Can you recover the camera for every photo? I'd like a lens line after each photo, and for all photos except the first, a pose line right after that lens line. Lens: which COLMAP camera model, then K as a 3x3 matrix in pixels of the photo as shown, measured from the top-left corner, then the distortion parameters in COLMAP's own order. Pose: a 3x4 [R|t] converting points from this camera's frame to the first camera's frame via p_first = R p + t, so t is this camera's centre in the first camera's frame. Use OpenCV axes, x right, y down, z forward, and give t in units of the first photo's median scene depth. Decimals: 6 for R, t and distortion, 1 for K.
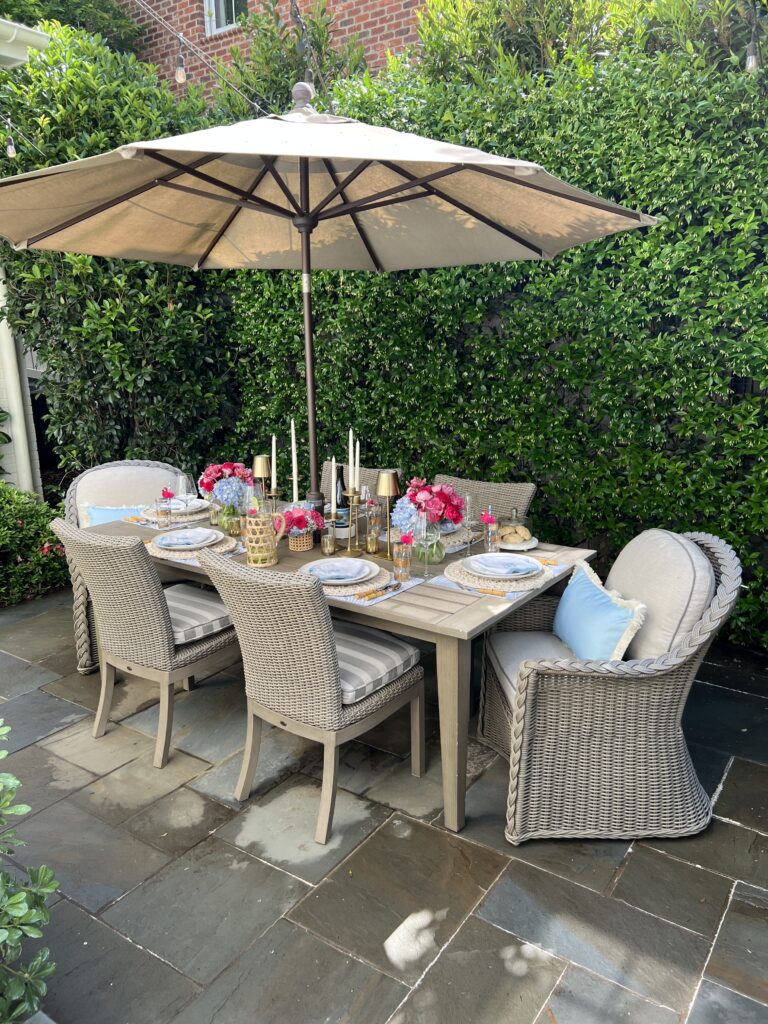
lens RADIAL K [[786.9, 0, 382.6], [0, 786.9, 514.5], [0, 0, 1]] dist [0.086361, -0.032957]
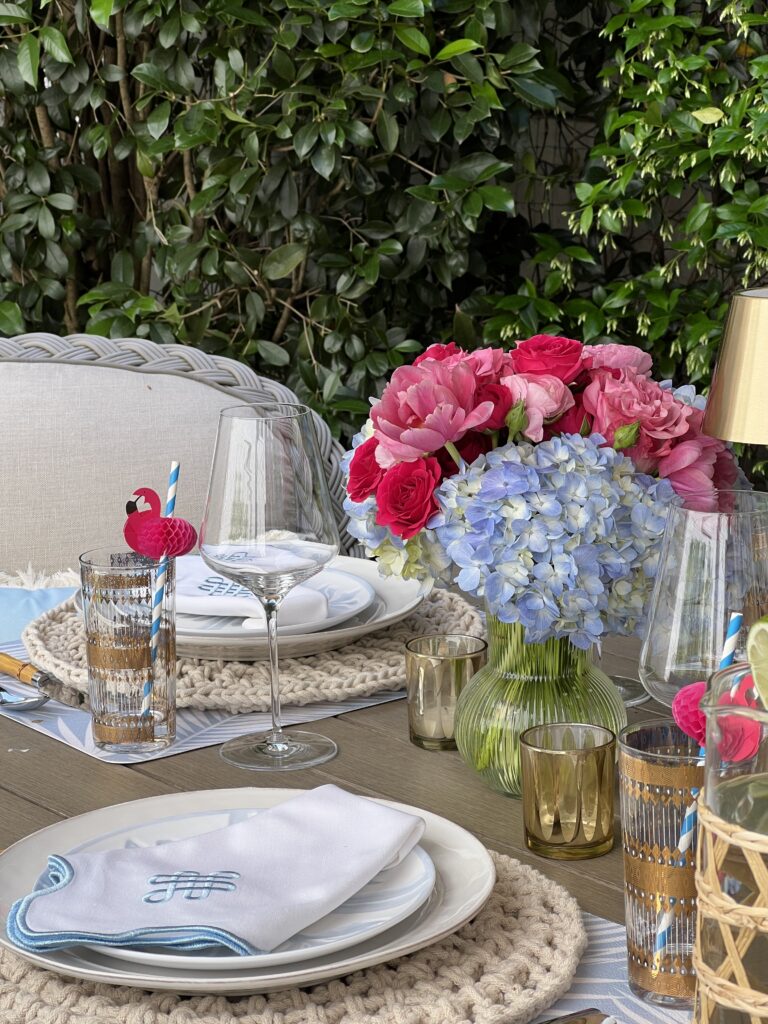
lens RADIAL K [[2336.6, 0, 384.6], [0, 2336.6, 511.5], [0, 0, 1]] dist [0.224424, 0.000000]
pose [[0.968228, 0.043586, -0.246242, -0.079524], [-0.048354, 0.998741, -0.013349, -0.018023], [0.245350, 0.024832, 0.969117, 0.392402]]
